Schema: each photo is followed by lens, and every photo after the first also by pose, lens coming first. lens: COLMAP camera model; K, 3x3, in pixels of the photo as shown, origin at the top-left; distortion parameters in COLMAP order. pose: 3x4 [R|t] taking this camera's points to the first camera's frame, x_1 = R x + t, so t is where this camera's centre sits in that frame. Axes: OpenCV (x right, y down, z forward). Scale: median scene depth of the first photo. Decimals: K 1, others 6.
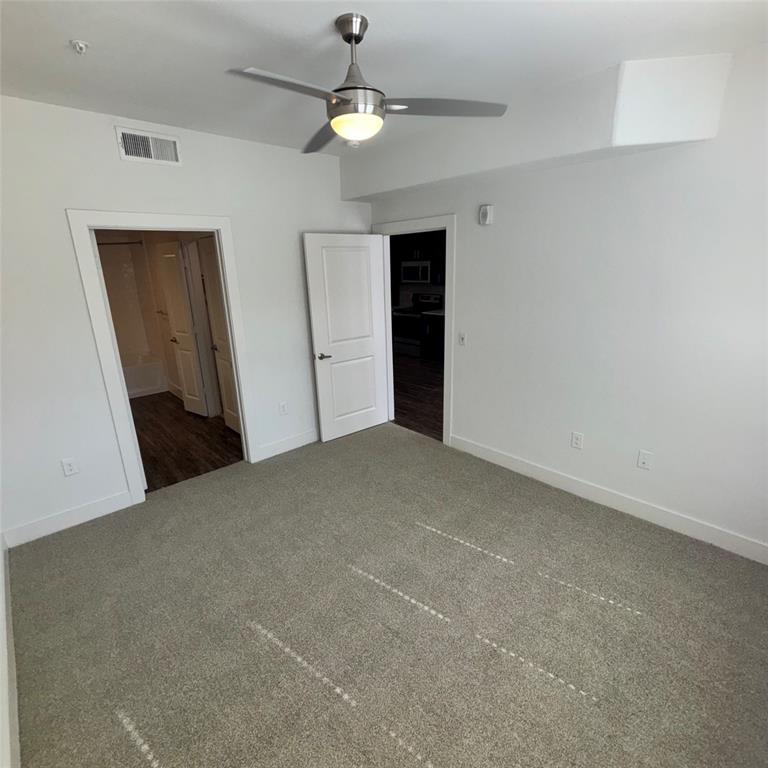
lens RADIAL K [[415.5, 0, 384.0], [0, 415.5, 384.0], [0, 0, 1]] dist [0.001324, -0.000046]
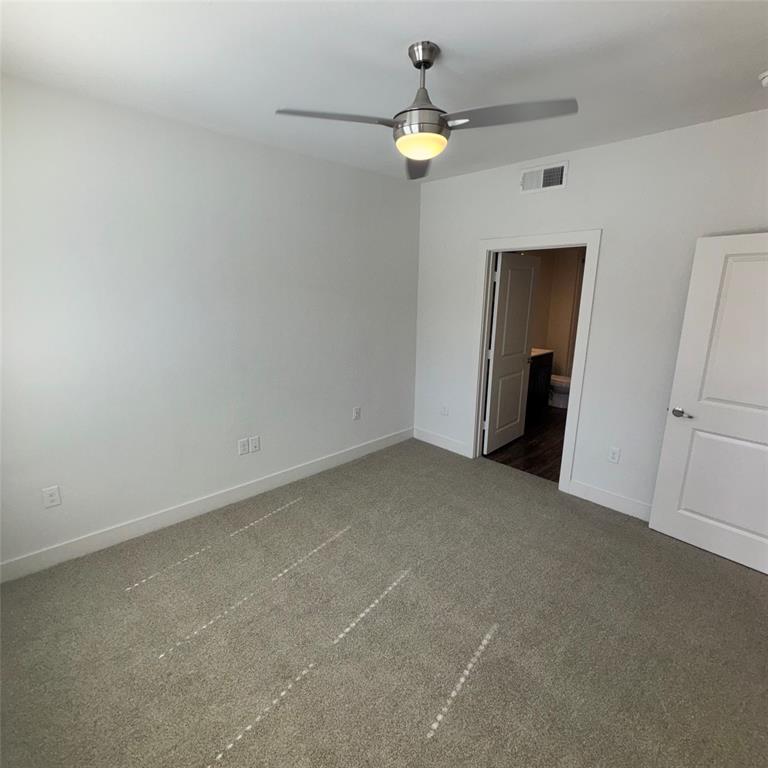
lens RADIAL K [[414.8, 0, 384.0], [0, 414.8, 384.0], [0, 0, 1]] dist [0.002061, 0.000393]
pose [[0.018455, 0.255698, -0.966580, 0.665122], [-0.287453, 0.927286, 0.239815, -0.181360], [0.957617, 0.273421, 0.090614, 0.603723]]
